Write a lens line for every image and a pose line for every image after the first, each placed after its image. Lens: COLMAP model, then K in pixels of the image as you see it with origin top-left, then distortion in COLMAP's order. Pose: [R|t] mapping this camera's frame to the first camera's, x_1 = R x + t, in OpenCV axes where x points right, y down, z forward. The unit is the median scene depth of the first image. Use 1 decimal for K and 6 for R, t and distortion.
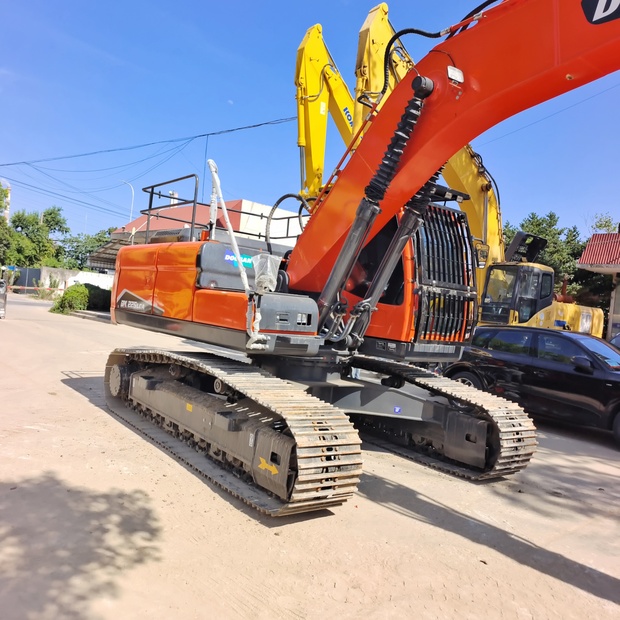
lens RADIAL K [[555.6, 0, 317.0], [0, 555.6, 312.6], [0, 0, 1]] dist [0.021732, 0.015305]
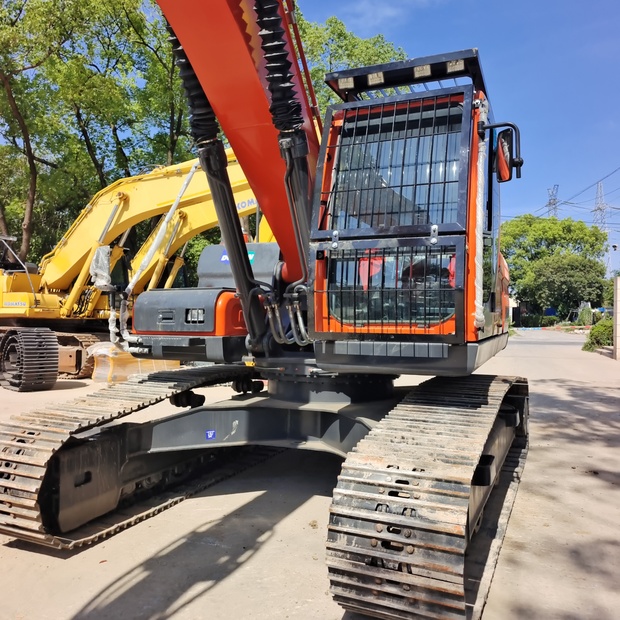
lens RADIAL K [[555.6, 0, 317.0], [0, 555.6, 312.6], [0, 0, 1]] dist [0.021732, 0.015305]
pose [[0.506703, -0.104375, -0.855779, 0.767256], [0.036229, 0.994345, -0.099824, 0.095480], [0.861359, 0.019577, 0.507620, 0.758411]]
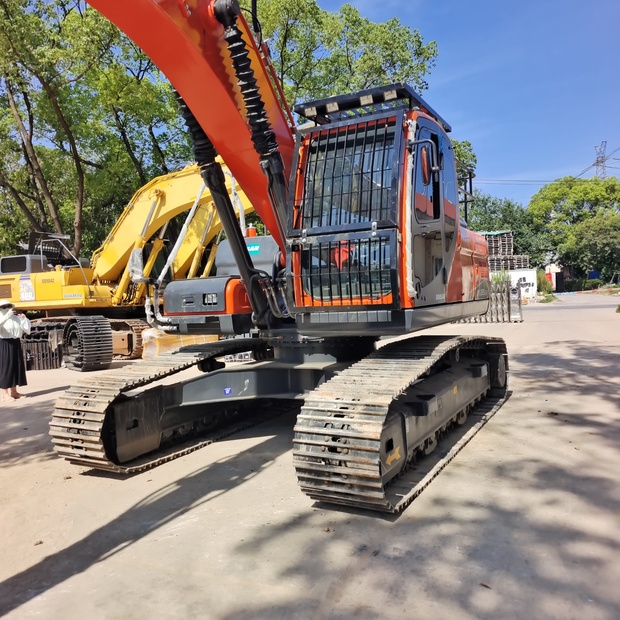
lens RADIAL K [[555.9, 0, 317.6], [0, 555.9, 310.7], [0, 0, 1]] dist [0.021025, 0.003866]
pose [[0.430467, -0.094948, -0.897599, 0.994356], [0.080502, 0.994527, -0.066594, 0.119115], [0.899009, -0.043592, 0.435754, 0.745243]]
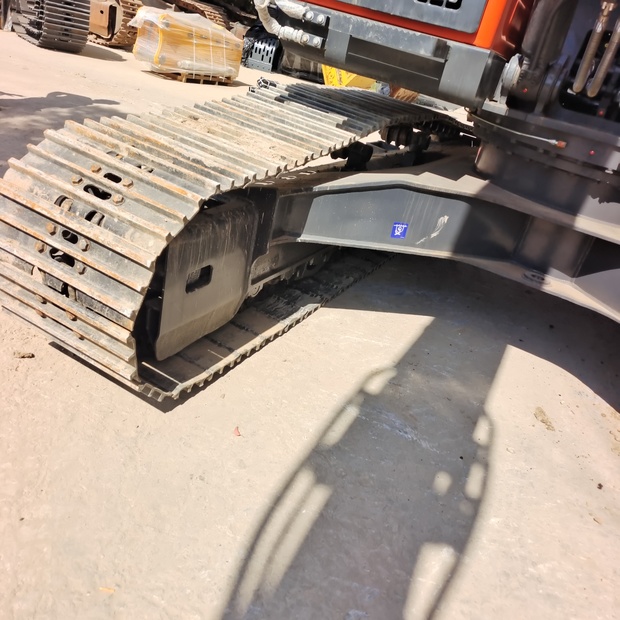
lens RADIAL K [[555.9, 0, 317.6], [0, 555.9, 310.7], [0, 0, 1]] dist [0.021025, 0.003866]
pose [[0.460509, 0.411139, -0.786700, 0.335999], [-0.194178, 0.911461, 0.362675, 0.091513], [0.866156, -0.014255, 0.499570, 0.748105]]
